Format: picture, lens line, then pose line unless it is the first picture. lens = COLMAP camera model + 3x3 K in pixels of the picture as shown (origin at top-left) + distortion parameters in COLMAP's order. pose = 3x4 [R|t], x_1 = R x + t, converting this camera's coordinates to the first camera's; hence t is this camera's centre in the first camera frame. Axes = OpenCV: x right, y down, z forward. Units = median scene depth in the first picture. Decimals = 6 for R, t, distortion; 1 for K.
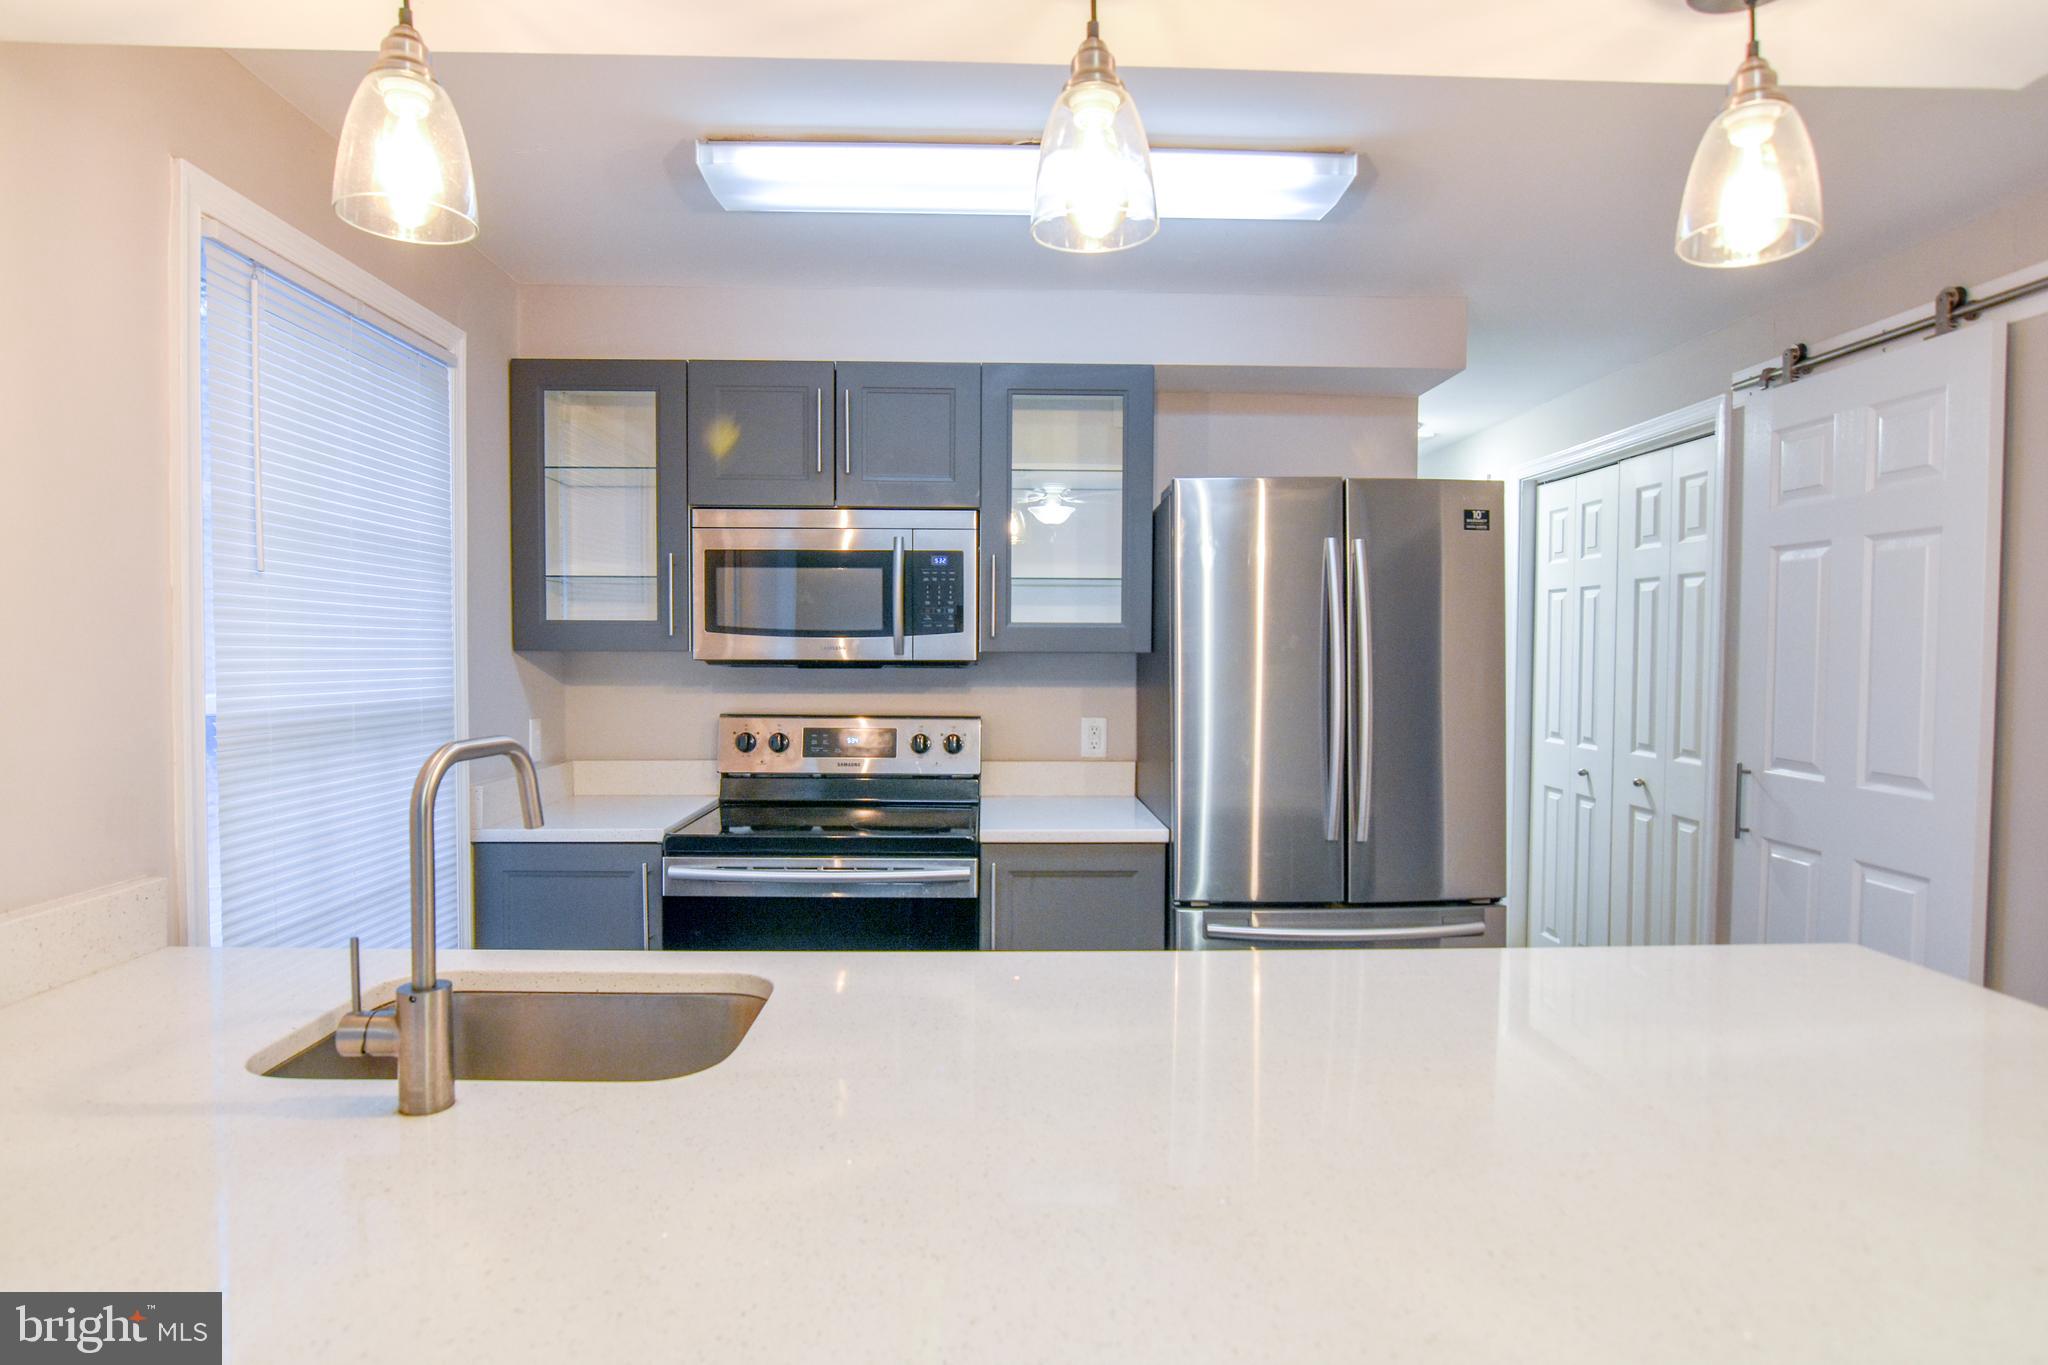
lens RADIAL K [[1133.0, 0, 1012.2], [0, 1133.0, 681.1], [0, 0, 1]] dist [-0.010344, 0.001757]
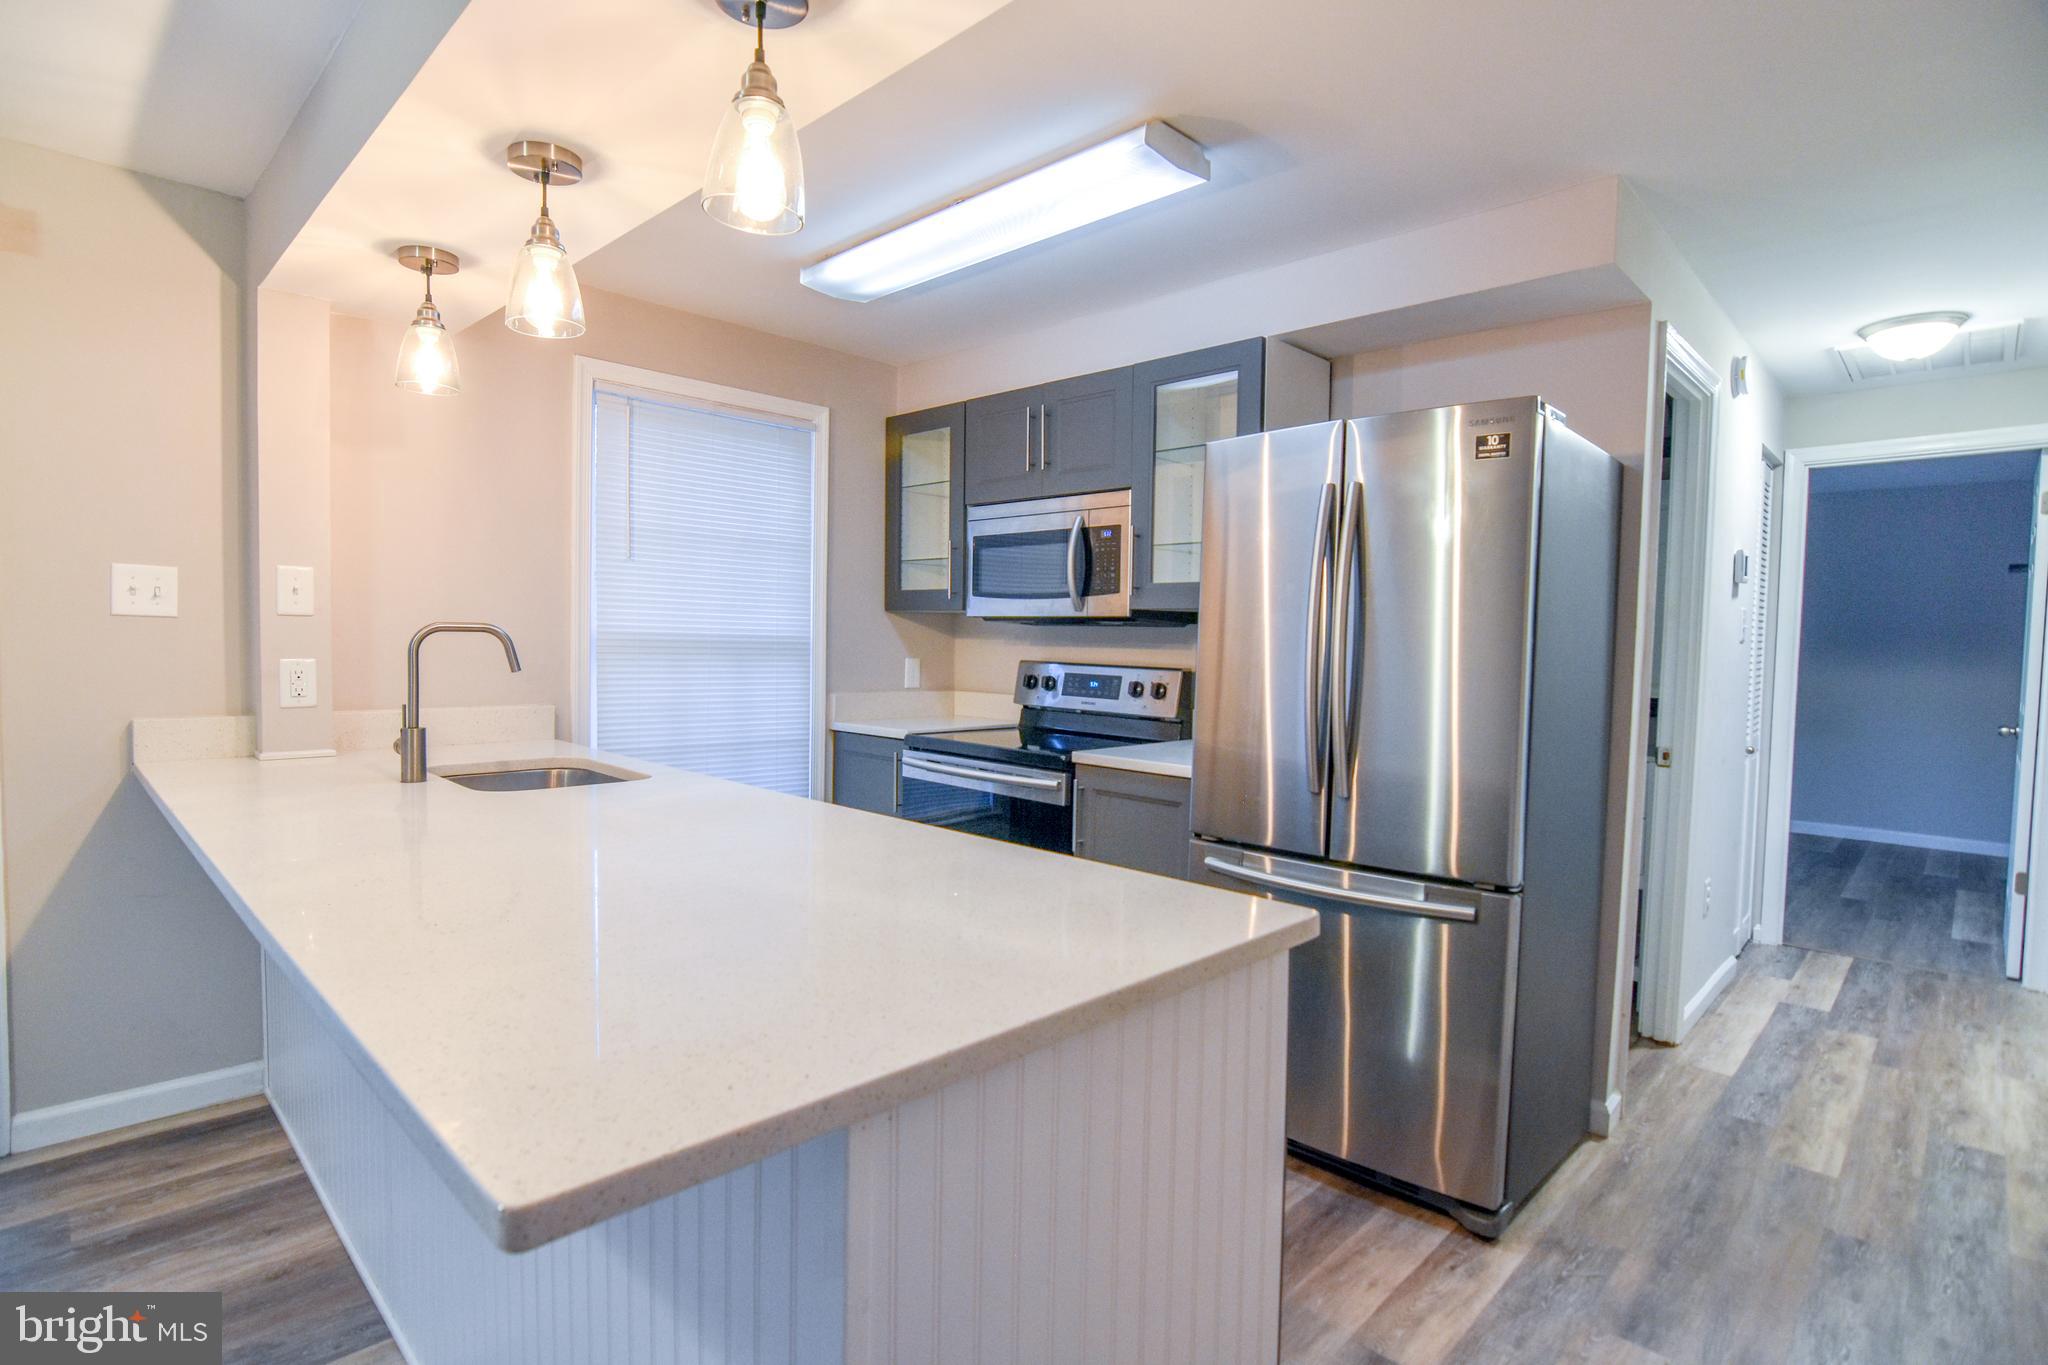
lens RADIAL K [[982.7, 0, 962.9], [0, 982.7, 697.1], [0, 0, 1]] dist [-0.003840, -0.001010]
pose [[0.685038, 0.057753, -0.726215, 0.602178], [-0.035627, 0.998316, 0.045785, 0.024723], [0.727636, -0.005491, 0.685941, 0.168443]]
